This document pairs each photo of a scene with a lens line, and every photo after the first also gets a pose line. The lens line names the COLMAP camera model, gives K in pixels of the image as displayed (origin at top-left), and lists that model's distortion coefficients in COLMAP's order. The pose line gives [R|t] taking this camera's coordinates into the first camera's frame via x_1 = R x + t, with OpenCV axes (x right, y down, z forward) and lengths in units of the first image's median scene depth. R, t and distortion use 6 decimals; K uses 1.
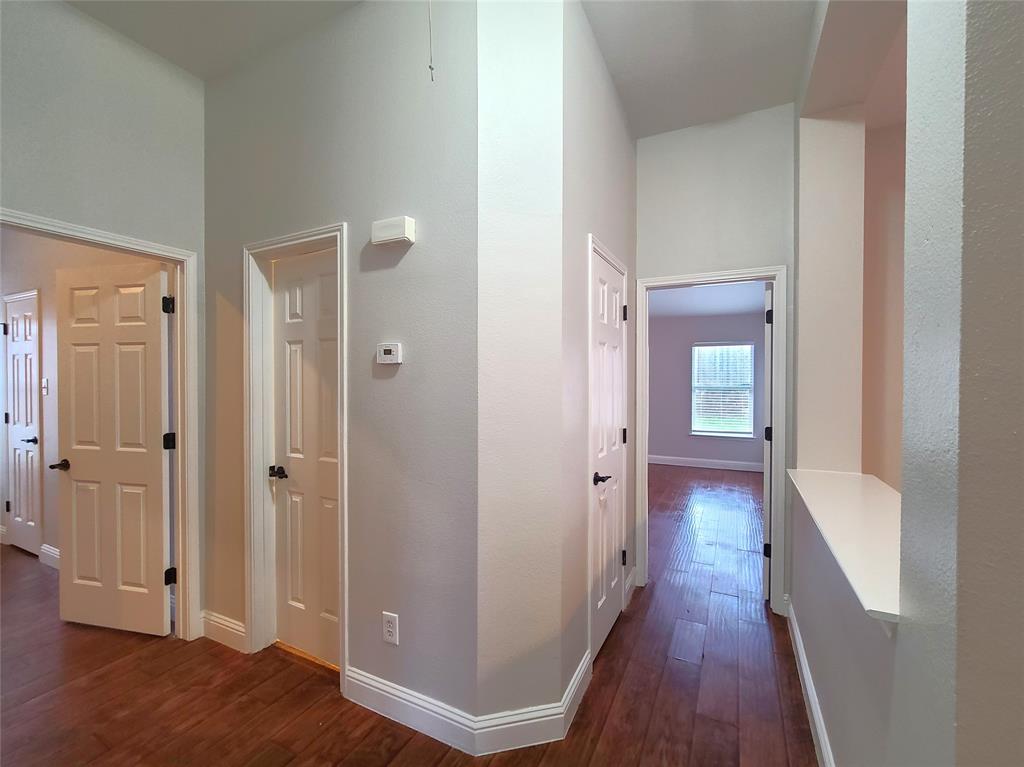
lens RADIAL K [[418.3, 0, 517.0], [0, 418.3, 386.1], [0, 0, 1]] dist [-0.003409, -0.000141]
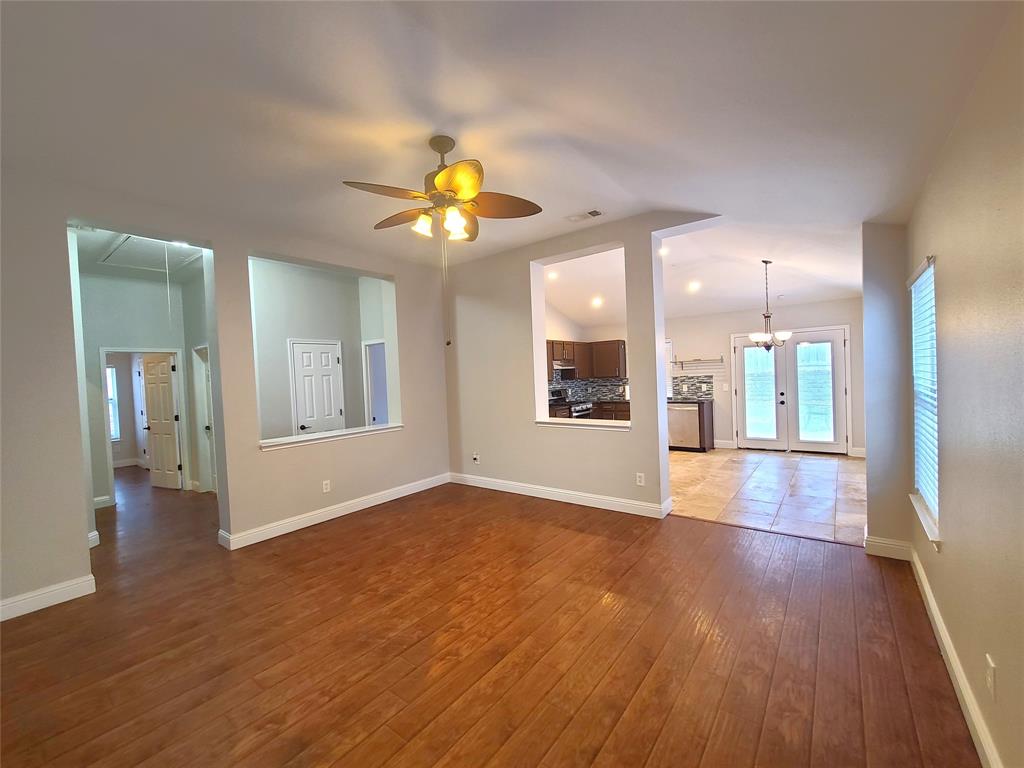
lens RADIAL K [[422.2, 0, 514.2], [0, 422.2, 386.2], [0, 0, 1]] dist [-0.002866, 0.000270]
pose [[0.982050, -0.037926, -0.184769, 1.860944], [0.040617, 0.999116, 0.010801, -0.016398], [0.184196, -0.018112, 0.982723, -1.305231]]
